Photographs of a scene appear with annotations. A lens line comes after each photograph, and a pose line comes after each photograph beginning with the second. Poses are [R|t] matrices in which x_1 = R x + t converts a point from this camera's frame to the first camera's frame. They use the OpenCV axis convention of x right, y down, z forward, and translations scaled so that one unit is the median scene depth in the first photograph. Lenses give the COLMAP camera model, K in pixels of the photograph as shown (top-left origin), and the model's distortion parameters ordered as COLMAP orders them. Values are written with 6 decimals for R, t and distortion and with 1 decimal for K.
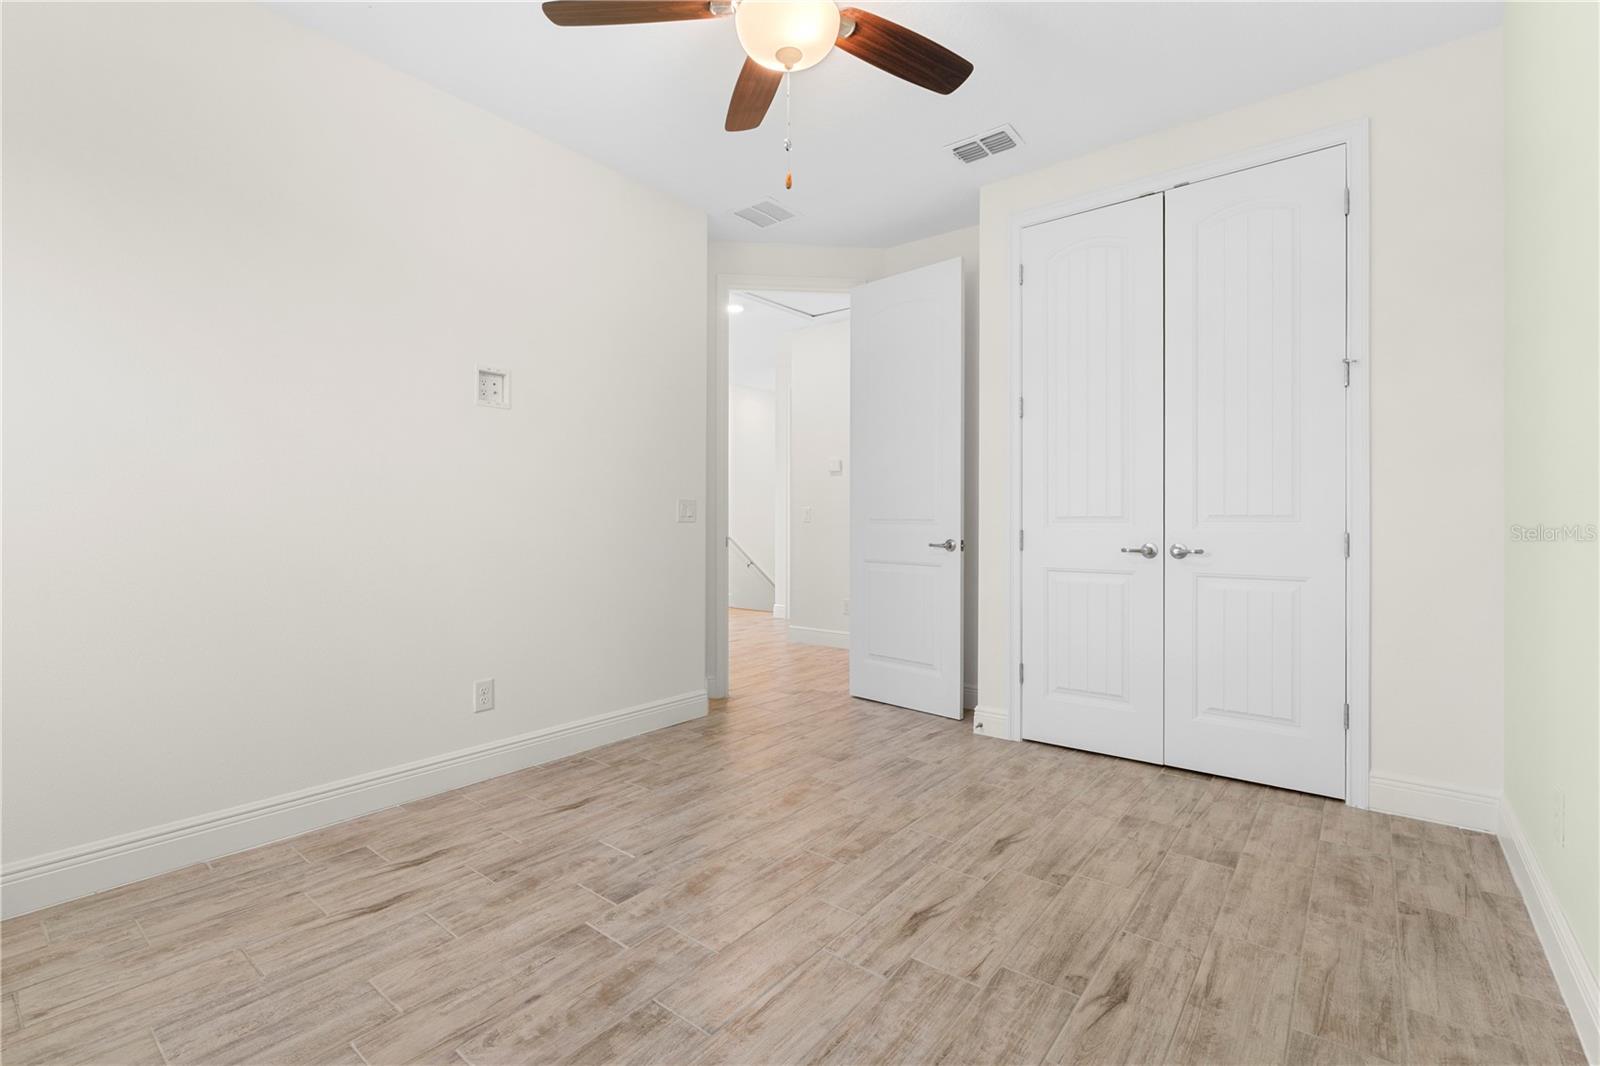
lens RADIAL K [[732.4, 0, 803.6], [0, 732.4, 525.8], [0, 0, 1]] dist [0.000279, 0.000231]
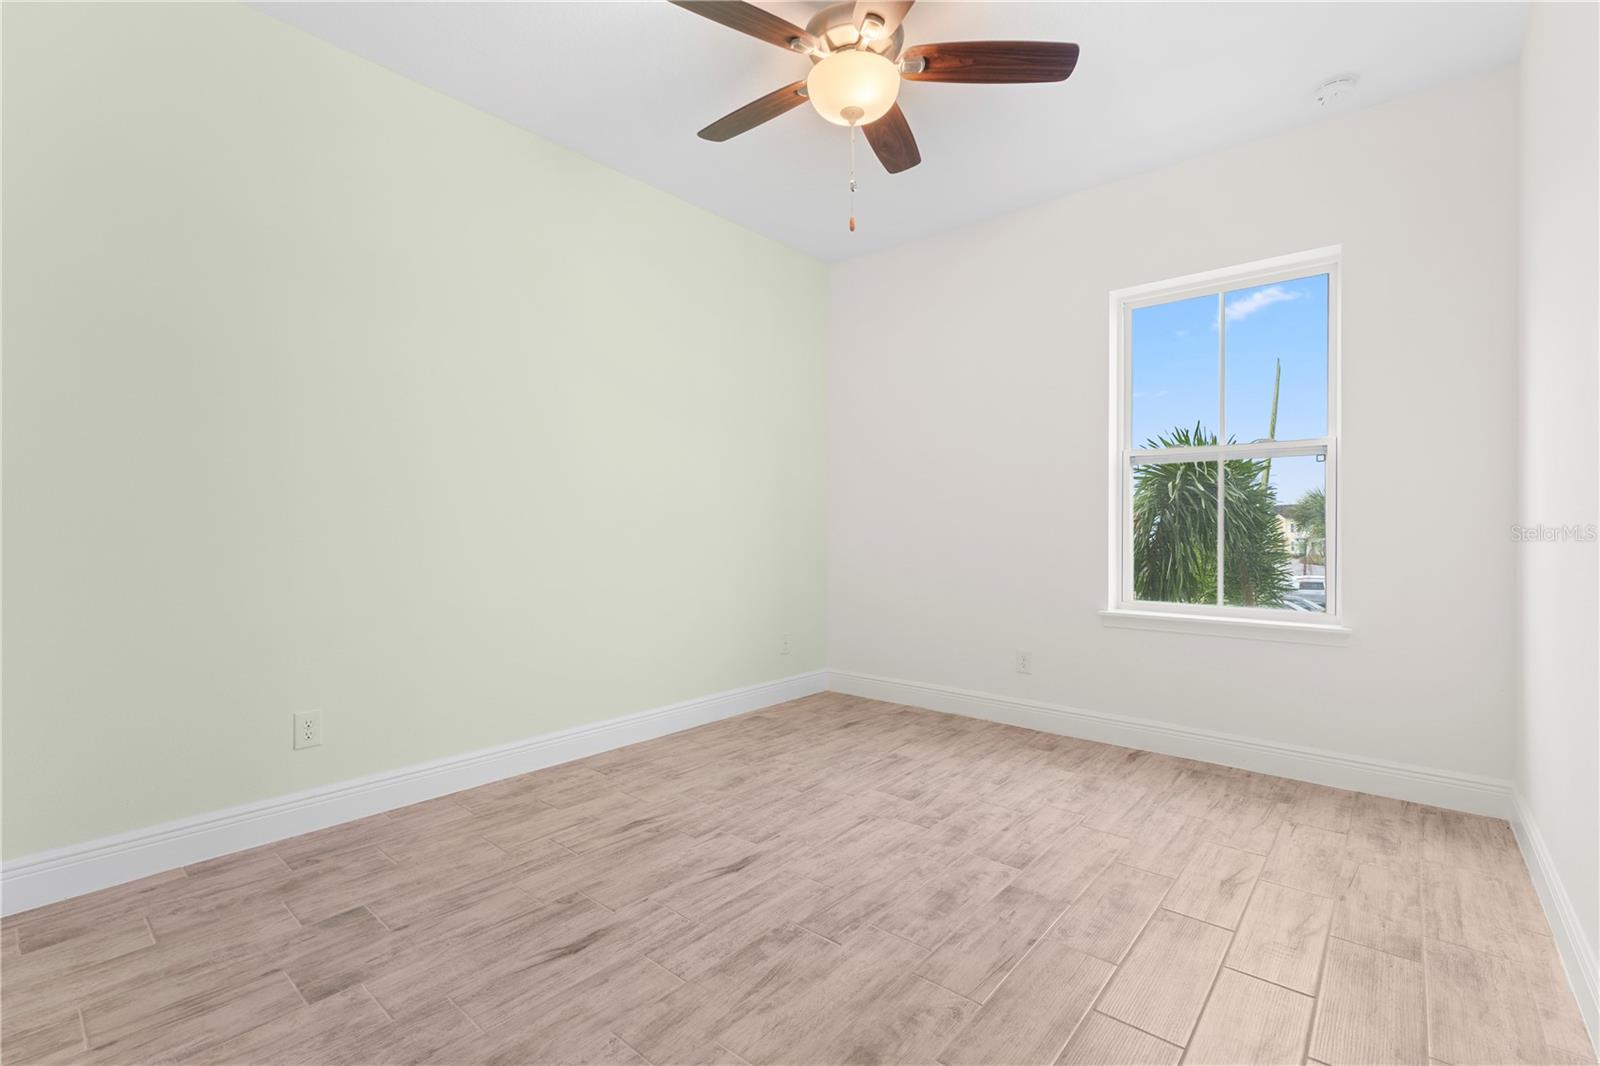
lens RADIAL K [[732.4, 0, 803.6], [0, 732.4, 525.8], [0, 0, 1]] dist [0.000279, 0.000231]
pose [[-0.999435, -0.004658, 0.033273, 0.013729], [-0.004500, 0.999978, 0.004810, -0.012548], [-0.033295, 0.004658, -0.999435, 2.041213]]
